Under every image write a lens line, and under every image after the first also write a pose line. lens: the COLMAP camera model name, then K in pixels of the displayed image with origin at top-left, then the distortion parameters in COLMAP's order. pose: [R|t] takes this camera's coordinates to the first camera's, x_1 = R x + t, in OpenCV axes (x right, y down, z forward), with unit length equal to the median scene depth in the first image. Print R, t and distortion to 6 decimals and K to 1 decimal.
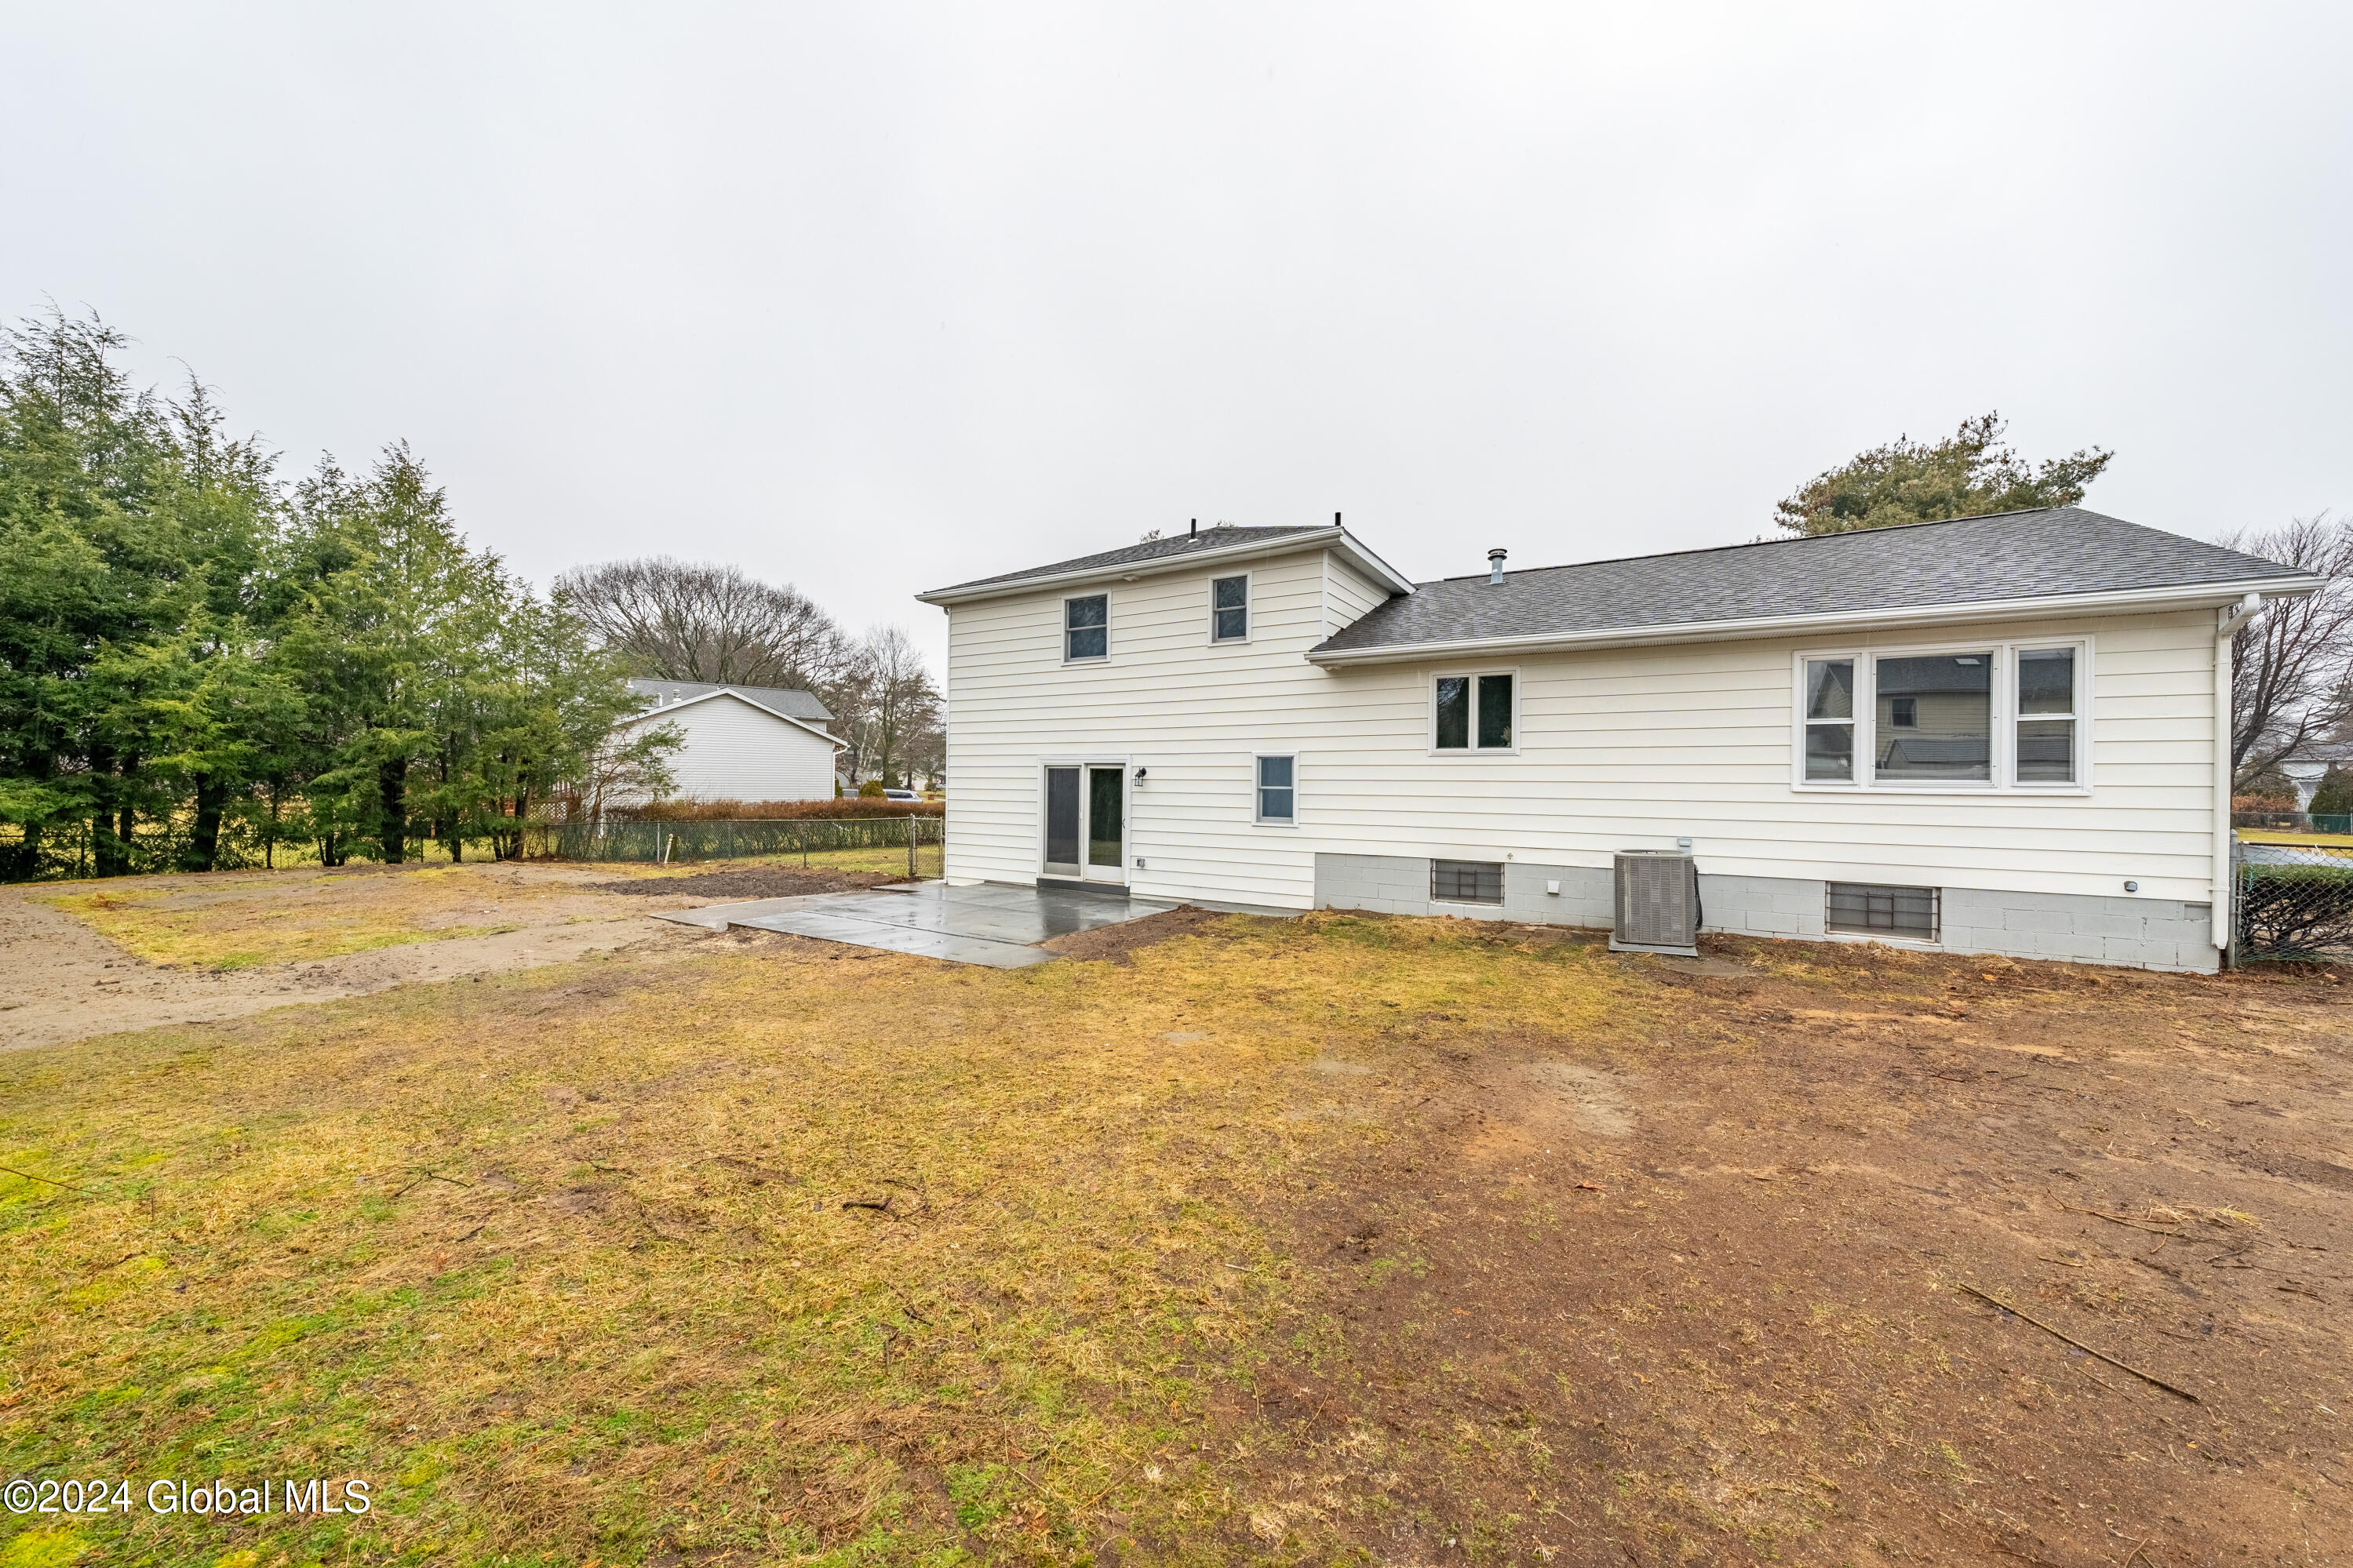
lens RADIAL K [[801.7, 0, 1184.8], [0, 801.7, 774.7], [0, 0, 1]] dist [-0.001362, 0.000411]
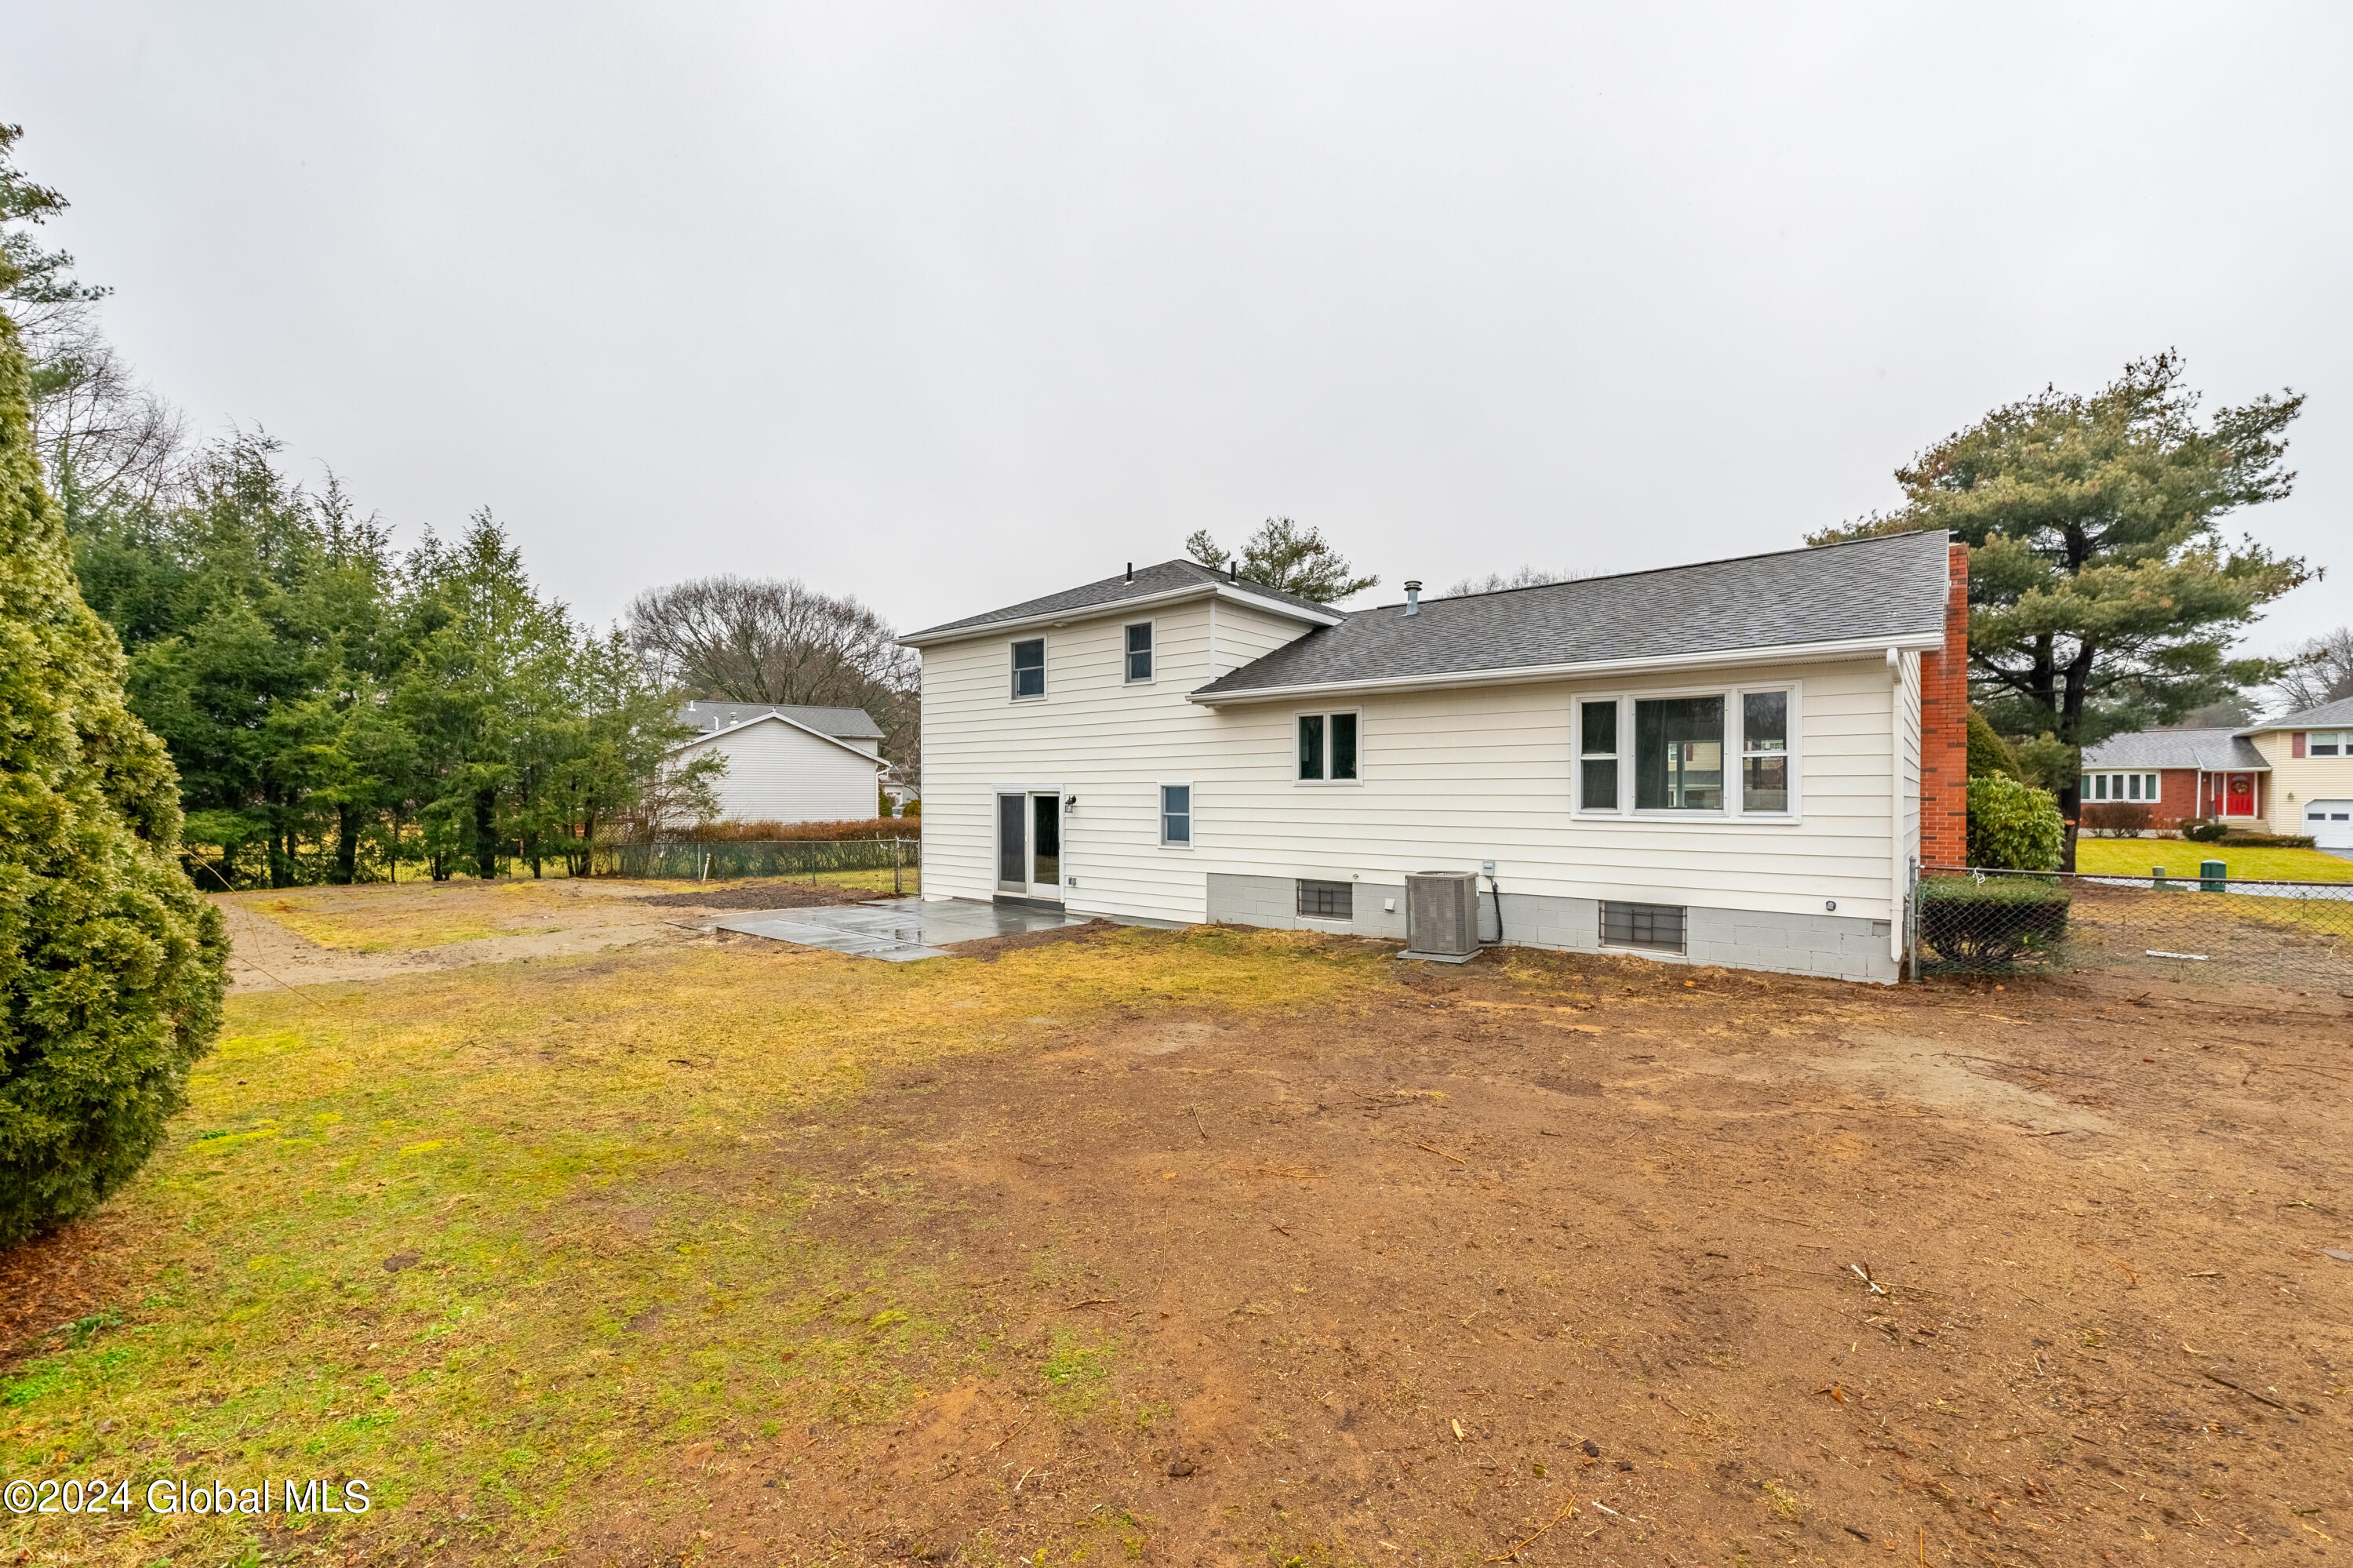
lens RADIAL K [[927.9, 0, 1175.7], [0, 927.9, 799.1], [0, 0, 1]] dist [0.001646, -0.000313]
pose [[0.988621, -0.006754, -0.150278, 0.279805], [0.009132, 0.999844, 0.015137, -0.022084], [0.150153, -0.016338, 0.988528, -0.244998]]
